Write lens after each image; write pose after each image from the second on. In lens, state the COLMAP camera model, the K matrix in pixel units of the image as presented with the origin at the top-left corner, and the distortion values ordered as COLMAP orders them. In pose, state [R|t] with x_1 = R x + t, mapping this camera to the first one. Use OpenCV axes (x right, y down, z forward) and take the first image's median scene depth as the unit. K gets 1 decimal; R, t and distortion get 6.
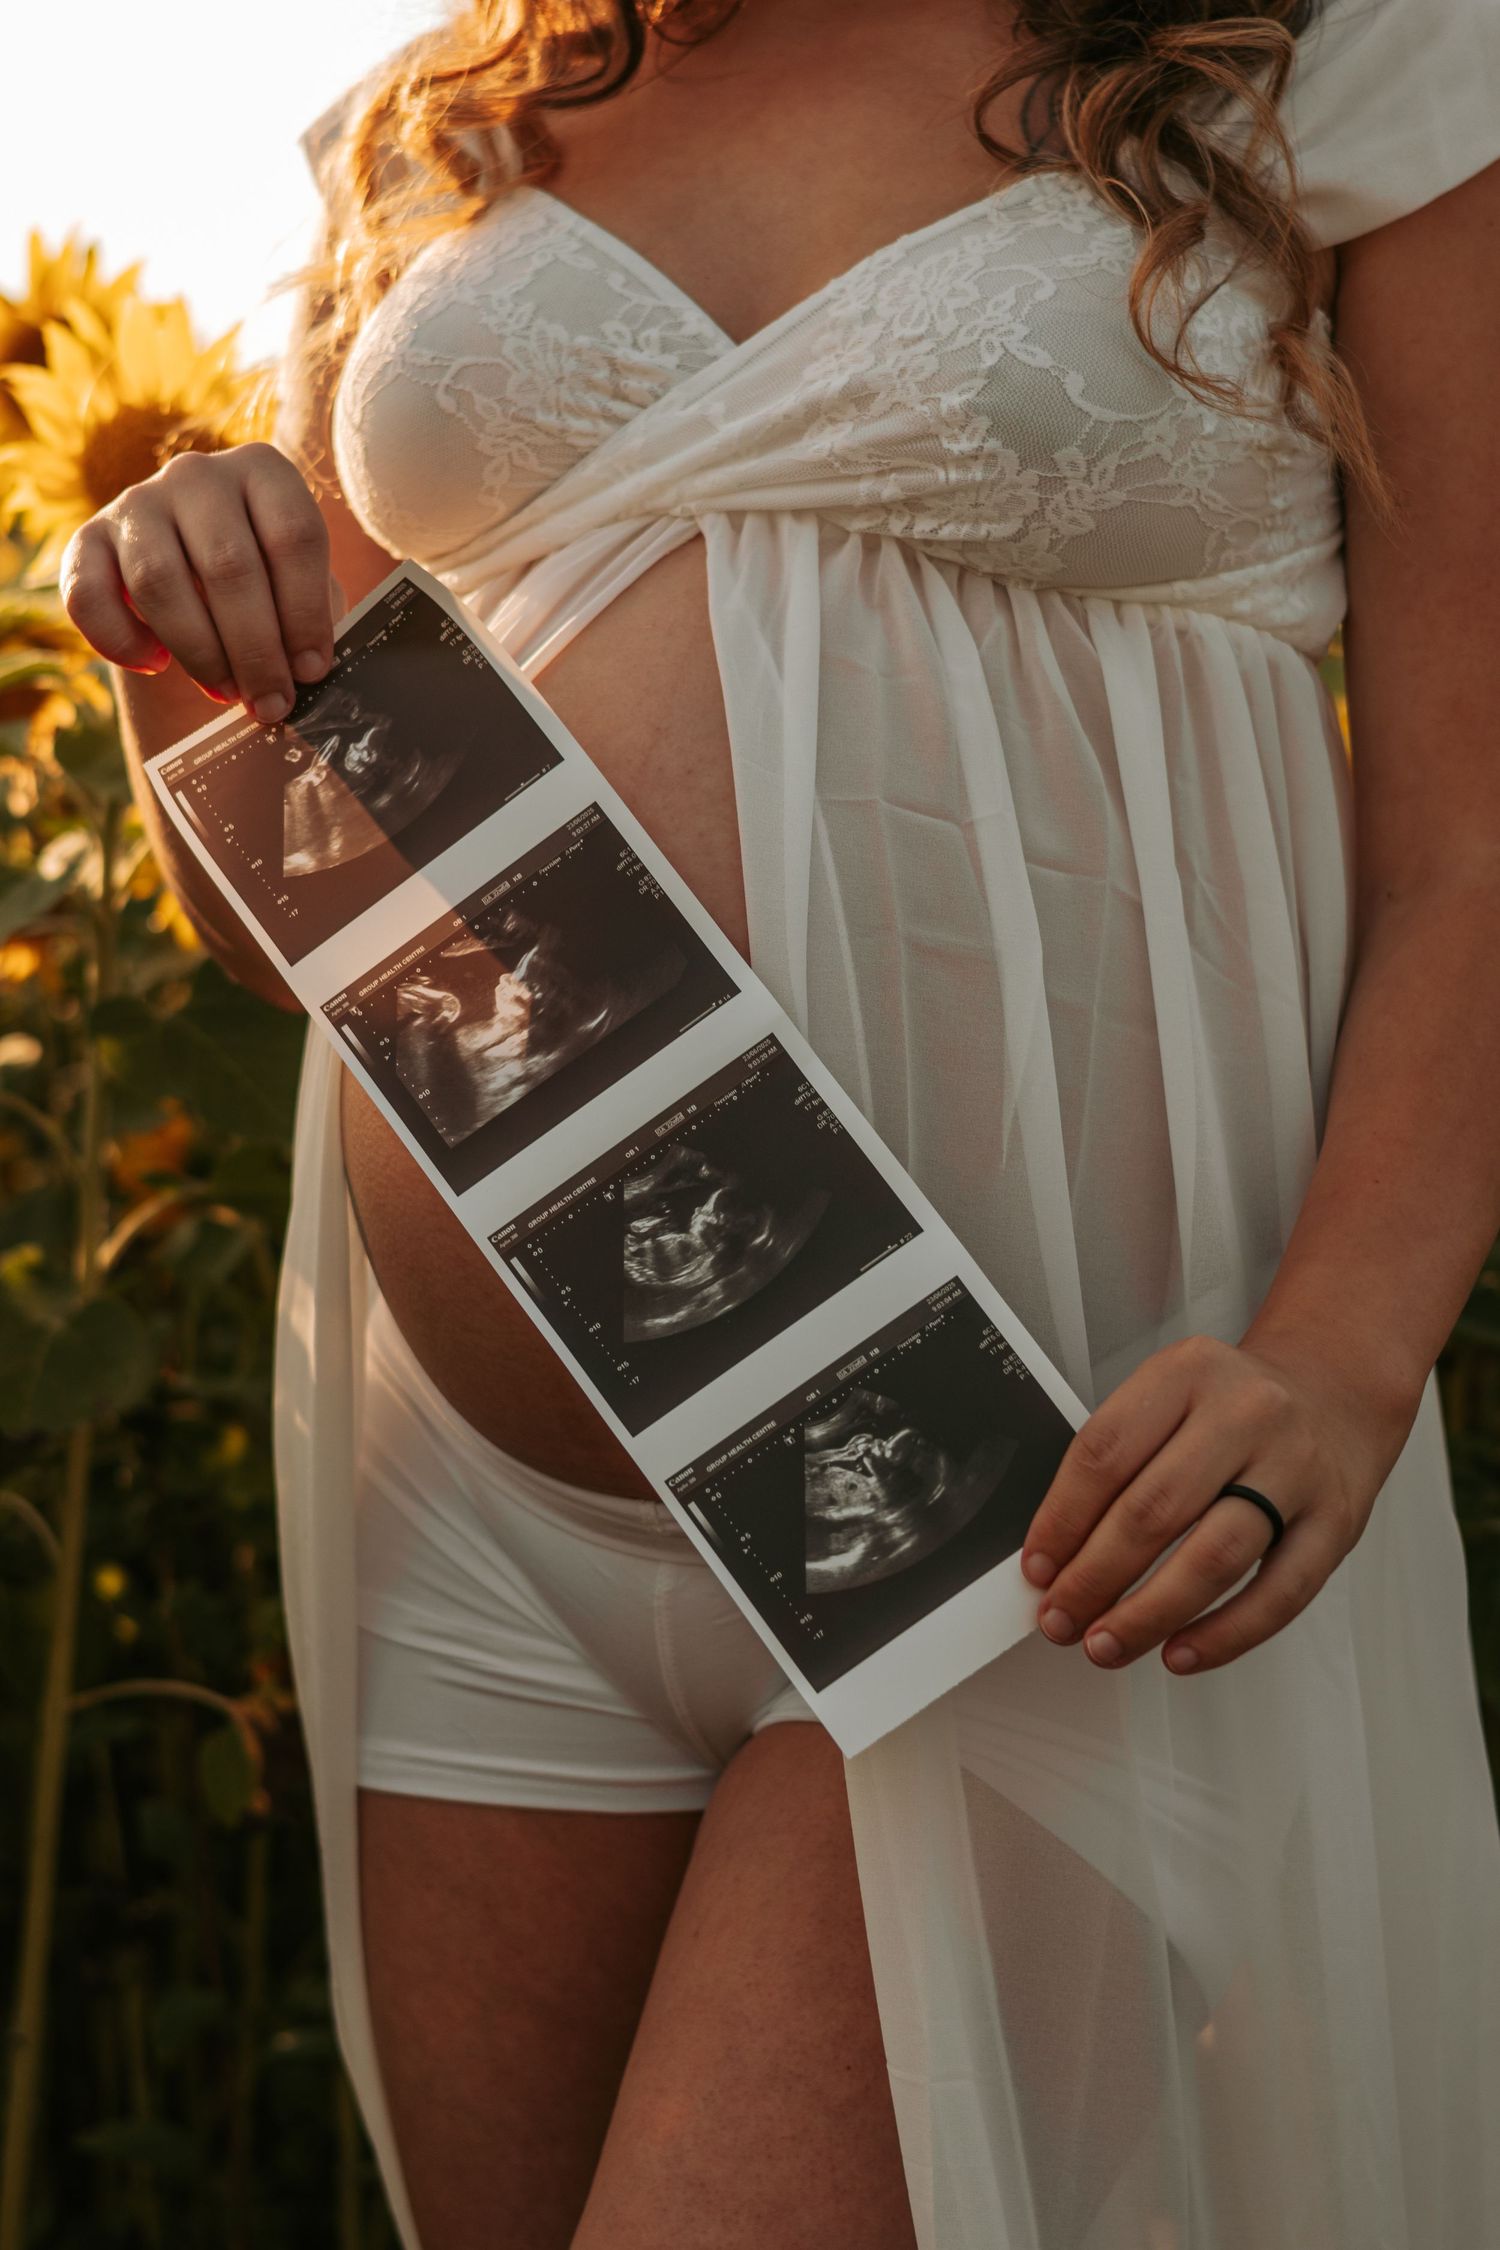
lens RADIAL K [[5318.1, 0, 754.5], [0, 5318.1, 1145.3], [0, 0, 1]] dist [0.132225, 0.000000]
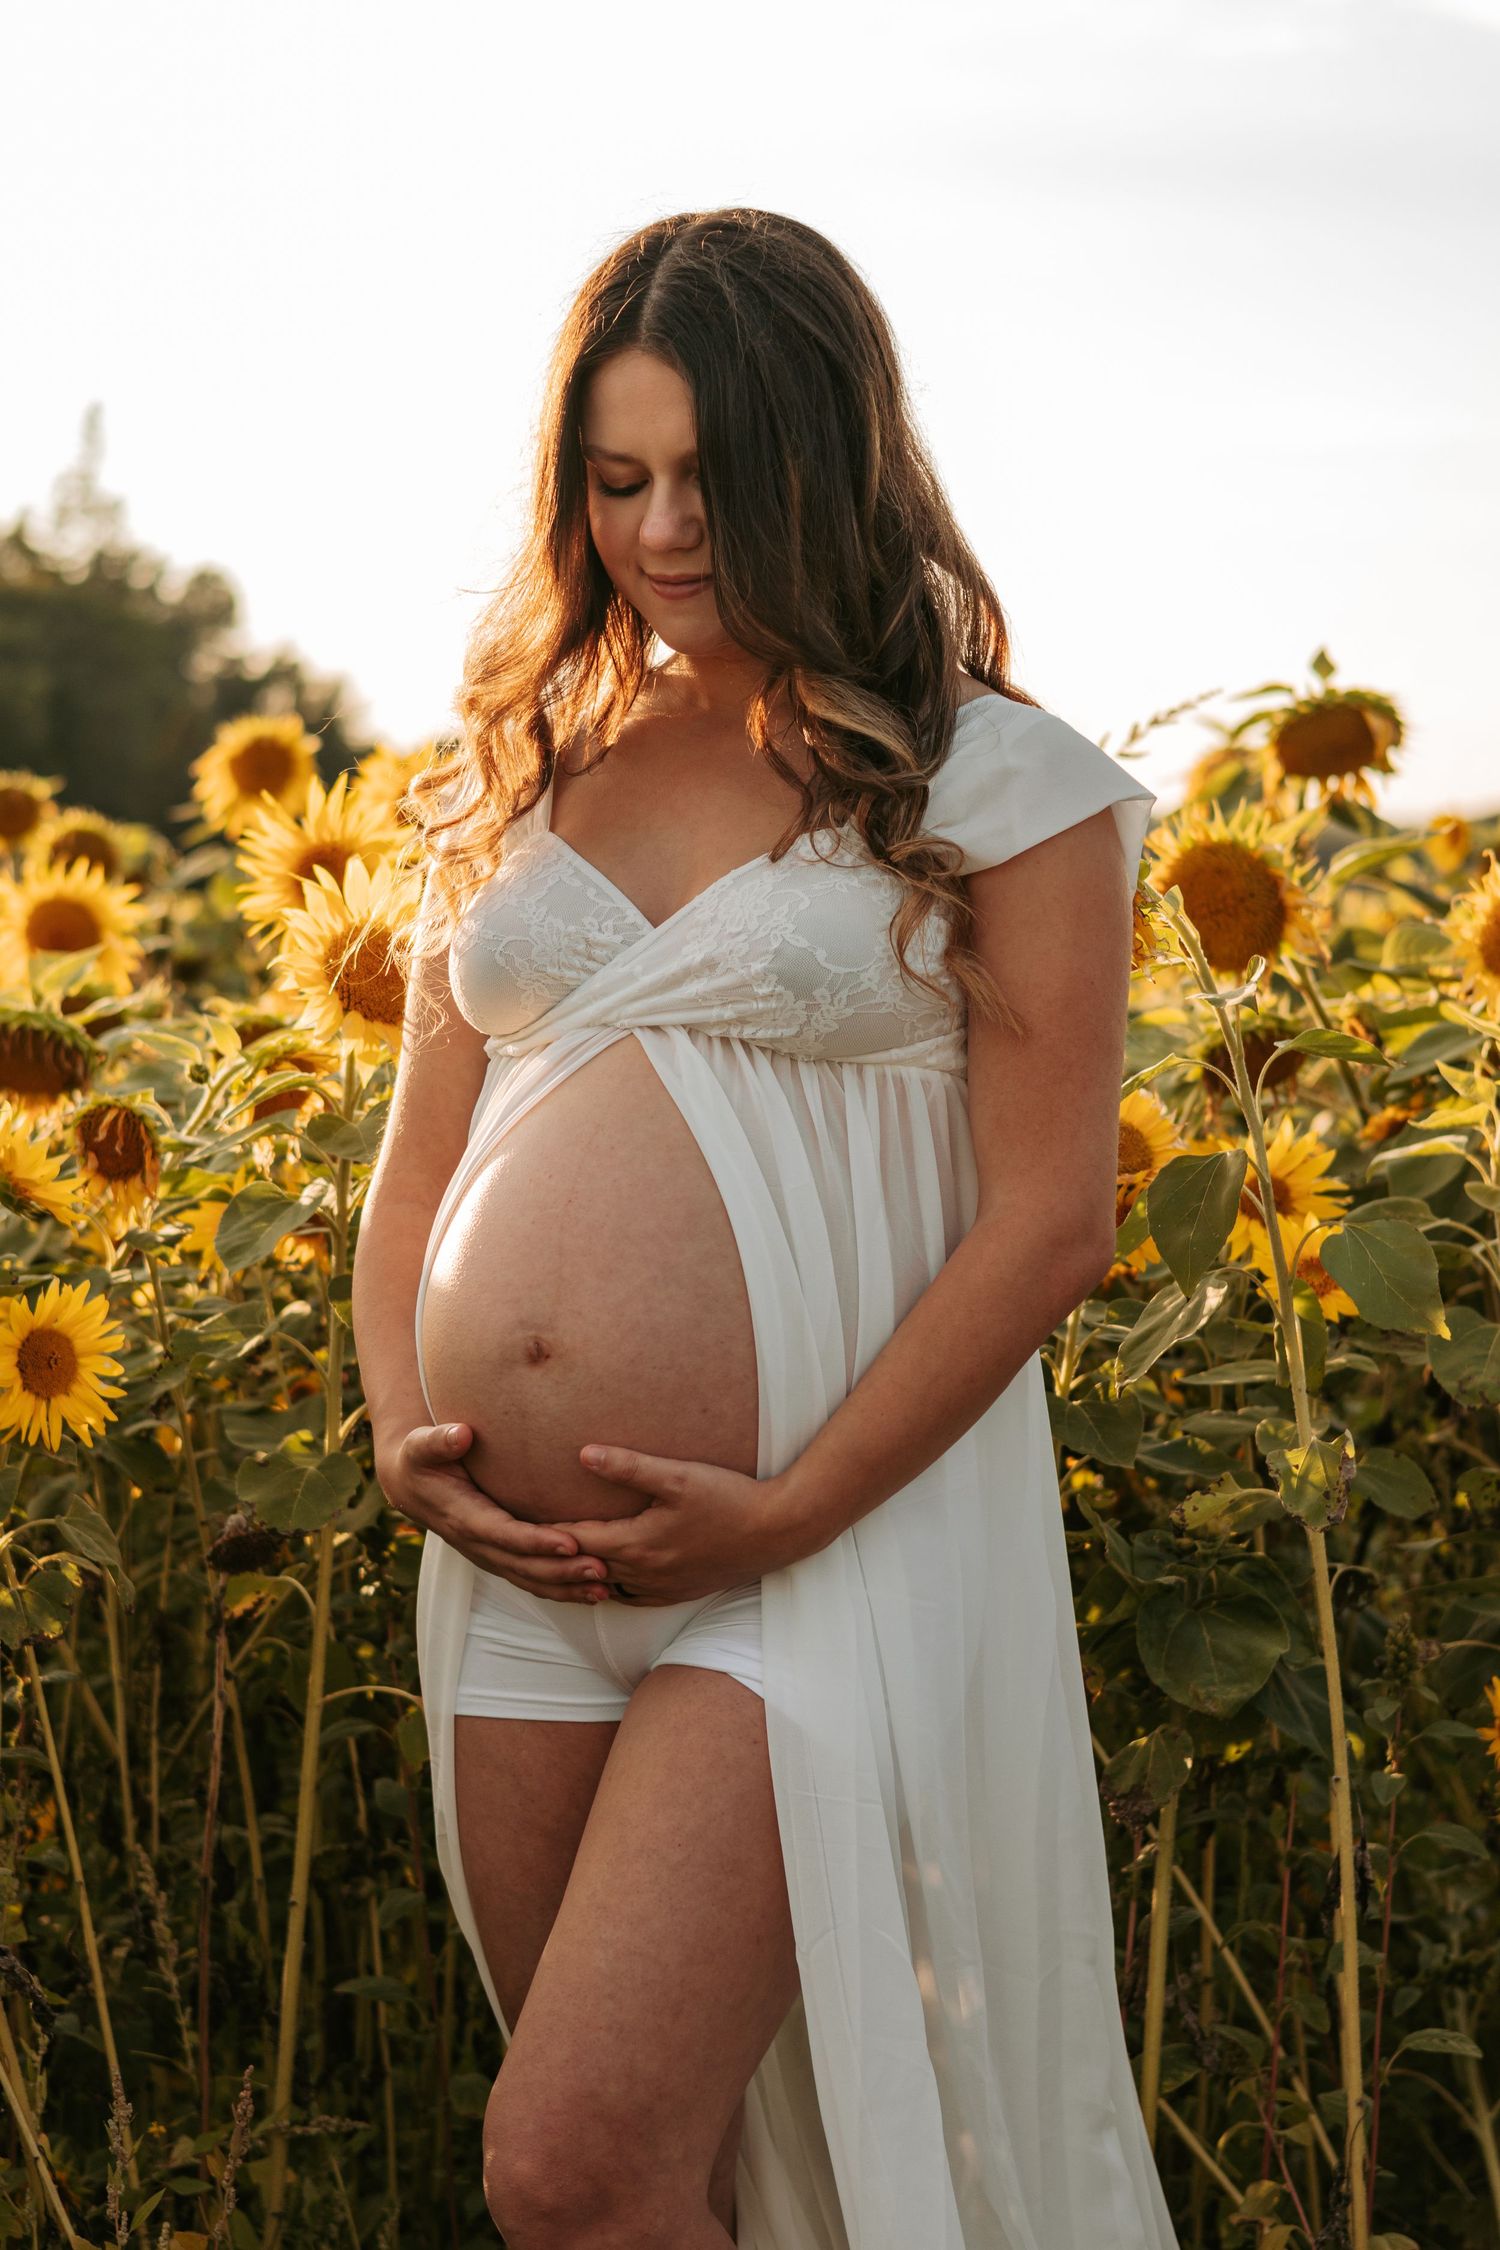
lens RADIAL K [[5318.1, 0, 750.4], [0, 5318.1, 1110.2], [0, 0, 1]] dist [0.132225, 0.000000]
pose [[0.997117, -0.016286, -0.074107, 0.165117], [0.013091, 0.998972, -0.043406, -0.007535], [0.074737, 0.042311, 0.996305, -0.826126]]
